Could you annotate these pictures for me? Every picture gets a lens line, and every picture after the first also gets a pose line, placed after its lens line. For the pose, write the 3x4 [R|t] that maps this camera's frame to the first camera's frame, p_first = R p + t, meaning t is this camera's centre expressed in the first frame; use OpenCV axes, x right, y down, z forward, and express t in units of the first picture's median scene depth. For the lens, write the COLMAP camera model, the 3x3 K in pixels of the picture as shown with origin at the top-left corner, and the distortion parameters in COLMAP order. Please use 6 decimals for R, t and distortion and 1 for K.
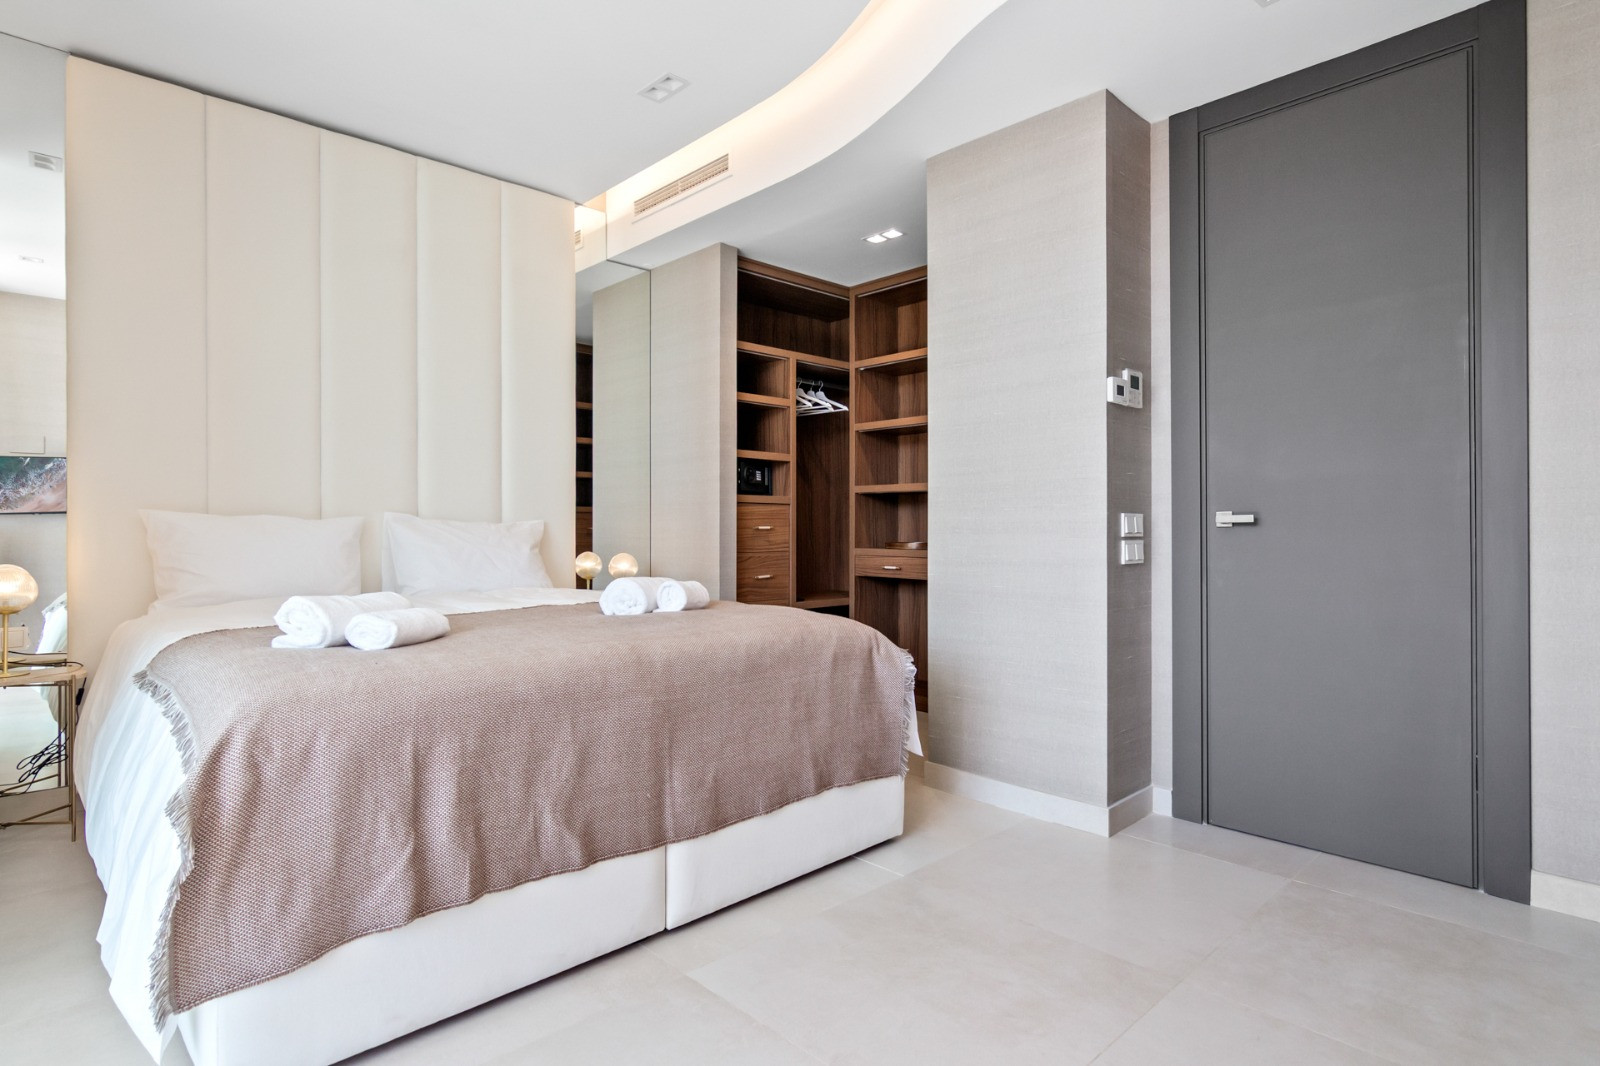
lens RADIAL K [[848.6, 0, 799.1], [0, 848.6, 535.3], [0, 0, 1]] dist [0.002804, 0.001087]
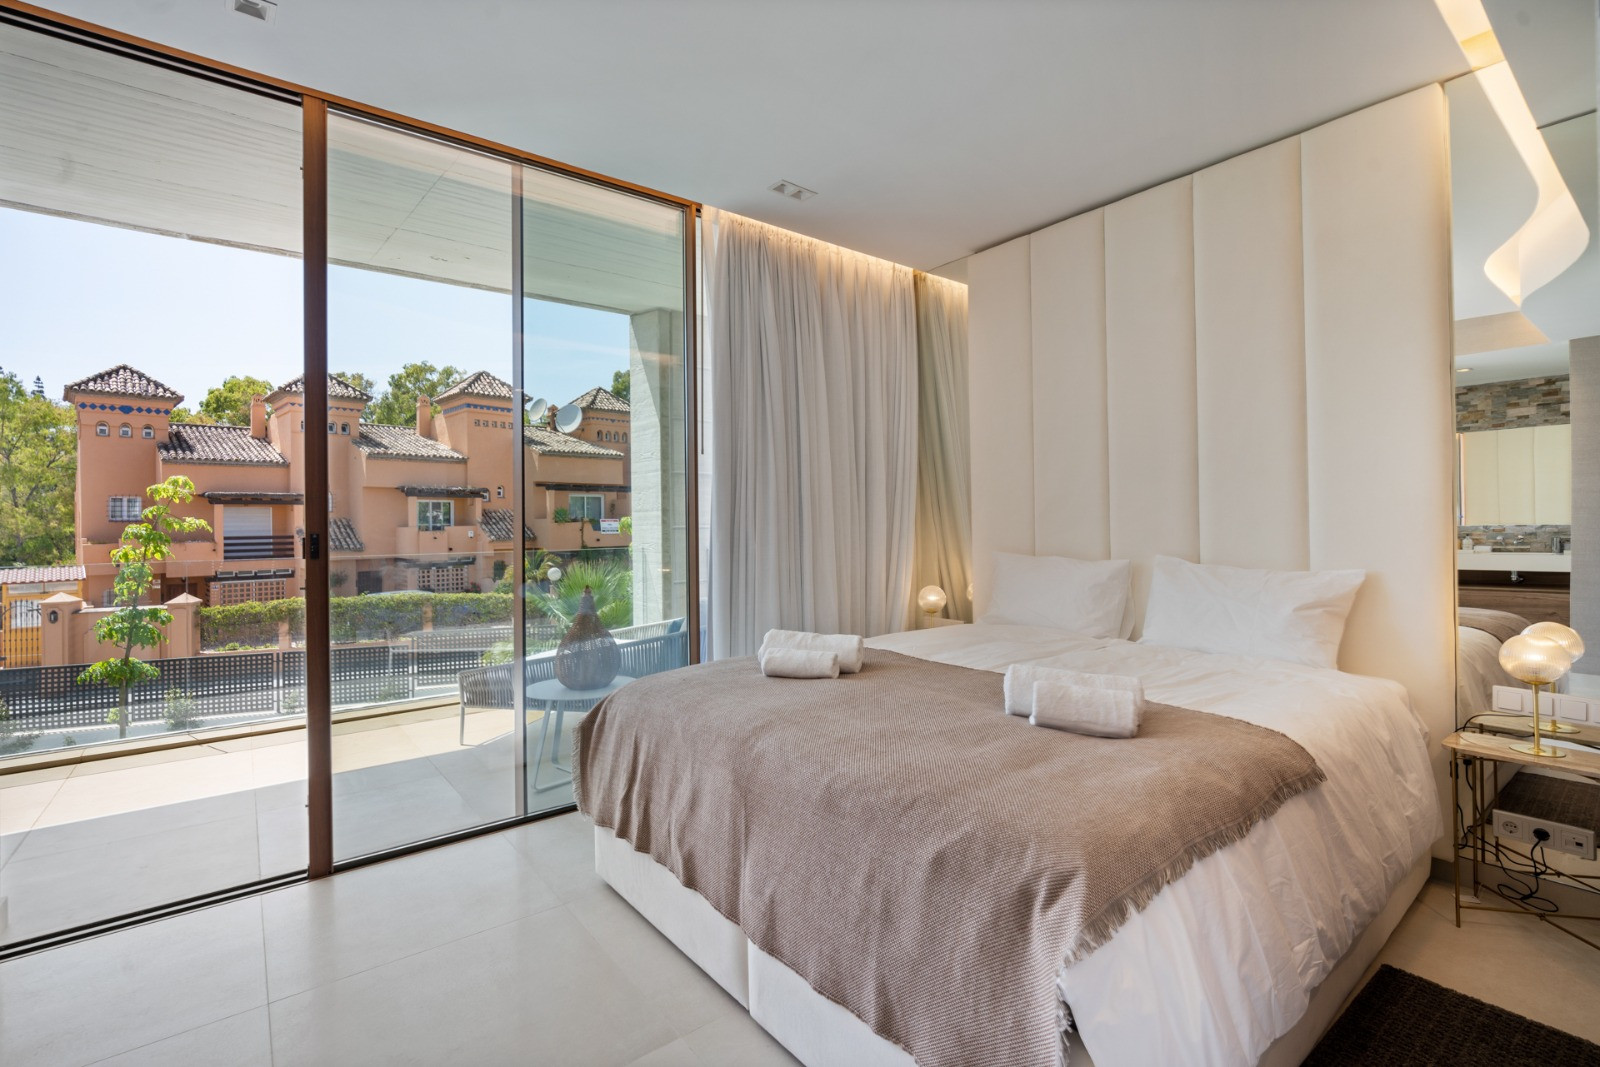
lens RADIAL K [[729.9, 0, 815.6], [0, 729.9, 514.1], [0, 0, 1]] dist [-0.010209, 0.005731]
pose [[-0.105402, -0.001921, -0.994428, 0.700051], [0.004398, 0.999987, -0.002398, -0.128624], [0.994420, -0.004626, -0.105393, 1.172057]]
